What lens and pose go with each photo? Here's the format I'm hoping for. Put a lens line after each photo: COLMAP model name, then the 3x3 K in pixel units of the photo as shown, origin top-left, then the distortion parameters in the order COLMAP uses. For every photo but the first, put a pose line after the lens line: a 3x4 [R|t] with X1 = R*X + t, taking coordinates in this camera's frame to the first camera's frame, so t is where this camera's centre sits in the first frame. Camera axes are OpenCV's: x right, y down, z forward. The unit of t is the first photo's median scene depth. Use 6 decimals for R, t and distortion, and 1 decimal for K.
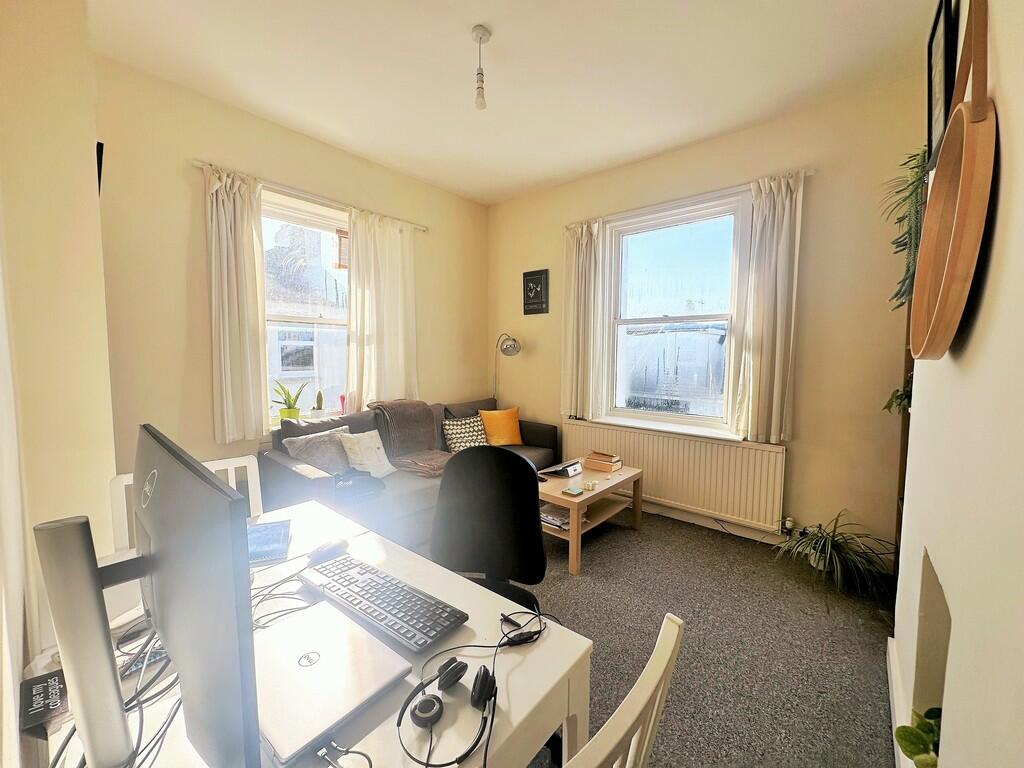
lens RADIAL K [[407.4, 0, 512.0], [0, 407.4, 384.0], [0, 0, 1]] dist [-0.000192, 0.000062]
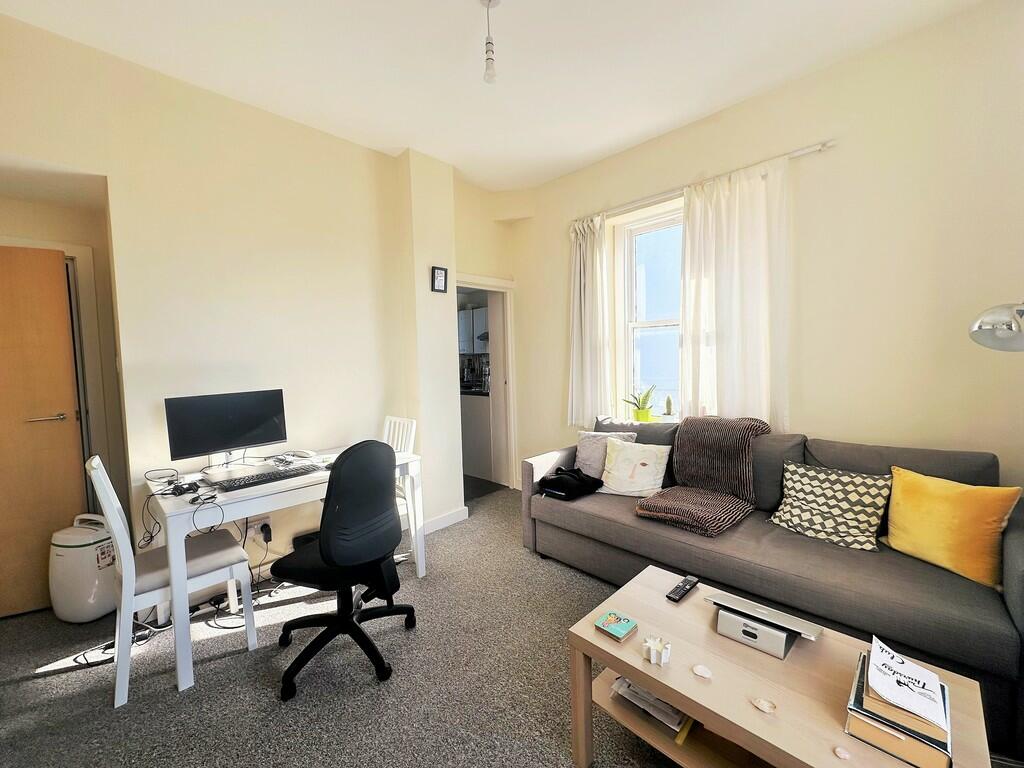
lens RADIAL K [[407.4, 0, 512.0], [0, 407.4, 384.0], [0, 0, 1]] dist [-0.000192, 0.000062]
pose [[-0.068590, 0.051488, -0.996315, 0.491953], [-0.050225, 0.997223, 0.054993, -0.042880], [0.996380, 0.053812, -0.065814, 0.674143]]
